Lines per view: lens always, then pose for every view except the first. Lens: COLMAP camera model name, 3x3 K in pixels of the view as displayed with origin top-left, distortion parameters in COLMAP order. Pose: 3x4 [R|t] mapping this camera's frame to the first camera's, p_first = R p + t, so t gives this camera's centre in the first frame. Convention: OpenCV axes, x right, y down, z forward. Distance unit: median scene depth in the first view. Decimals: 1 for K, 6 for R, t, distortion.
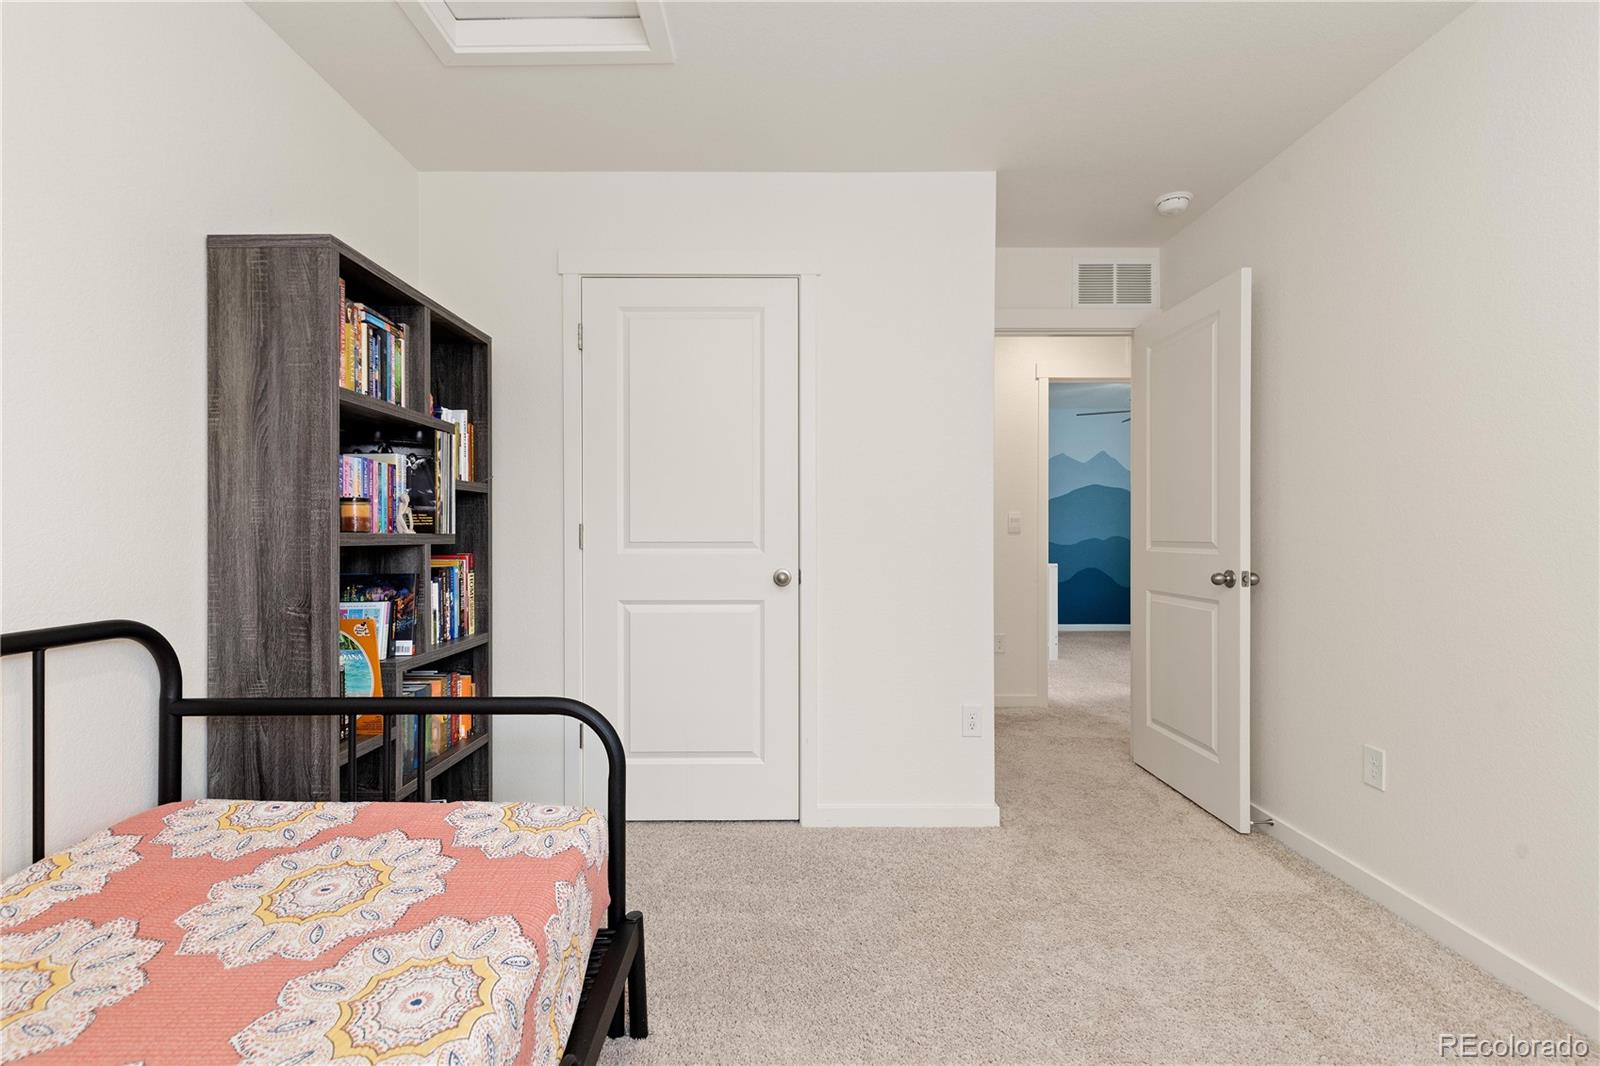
lens RADIAL K [[742.1, 0, 797.6], [0, 742.1, 517.7], [0, 0, 1]] dist [0.006872, -0.000549]
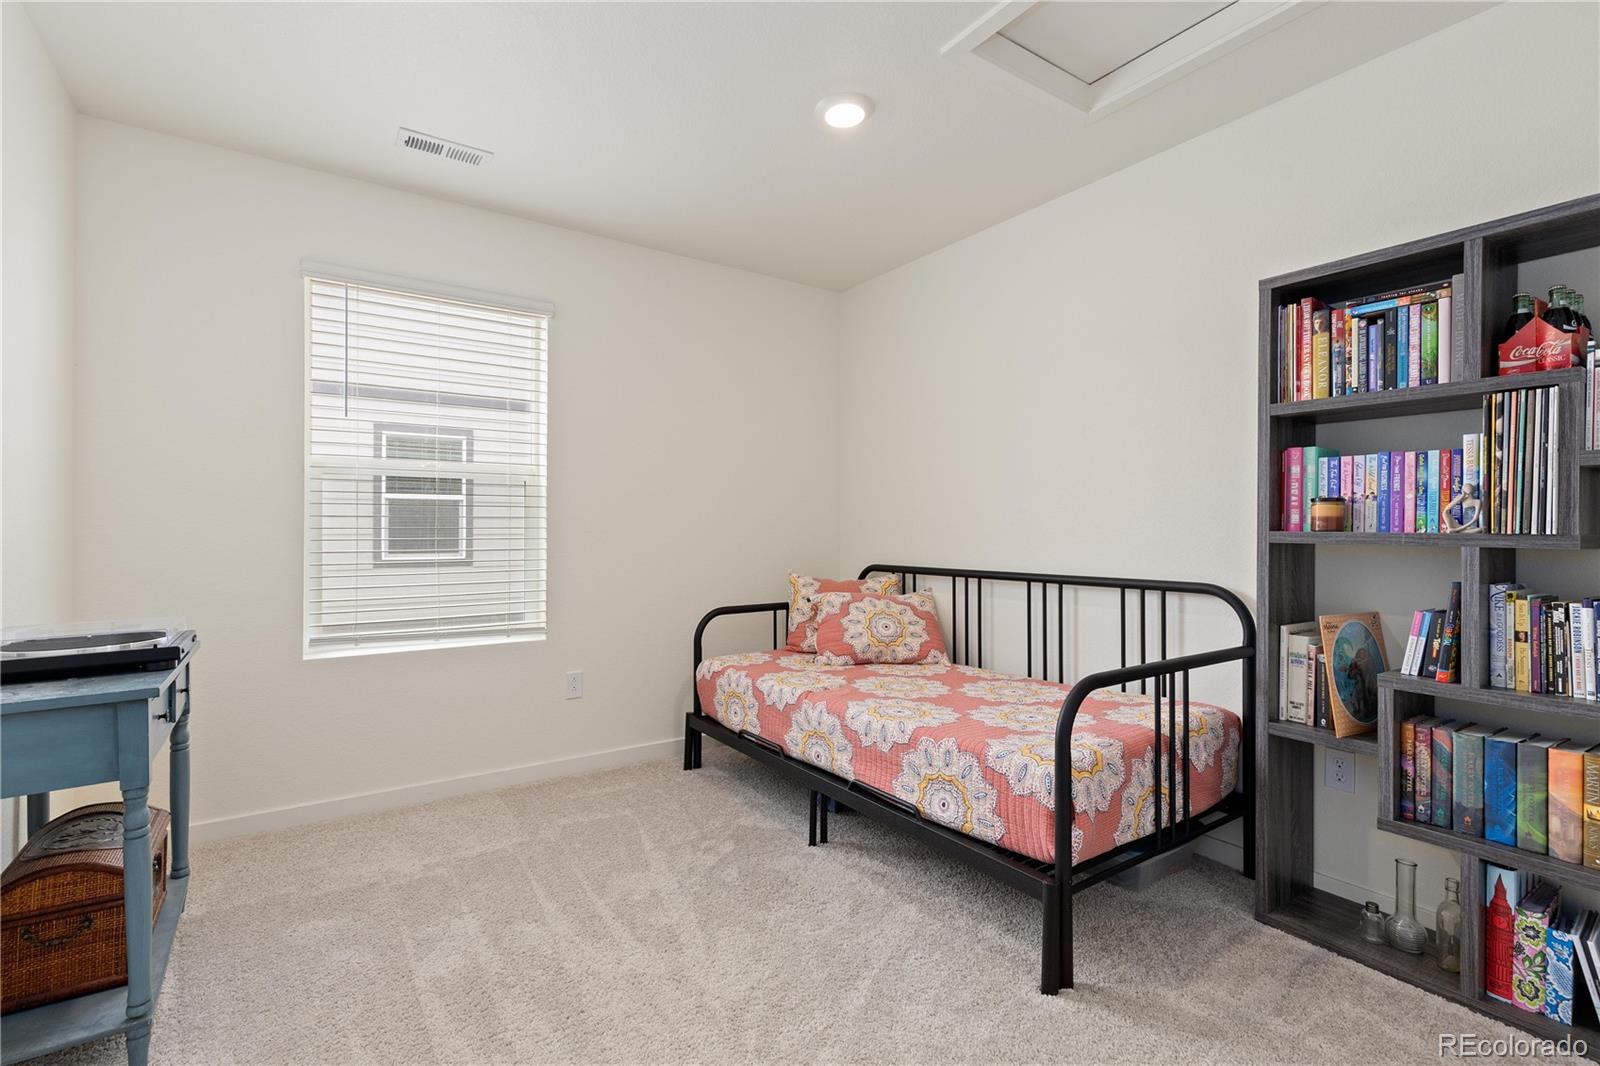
lens RADIAL K [[736.5, 0, 793.7], [0, 736.5, 519.3], [0, 0, 1]] dist [0.009762, 0.000154]
pose [[-0.853482, 0.006472, -0.521082, 0.547077], [0.022866, 0.999425, -0.025038, 0.010557], [0.520620, -0.033284, -0.853139, 1.409462]]
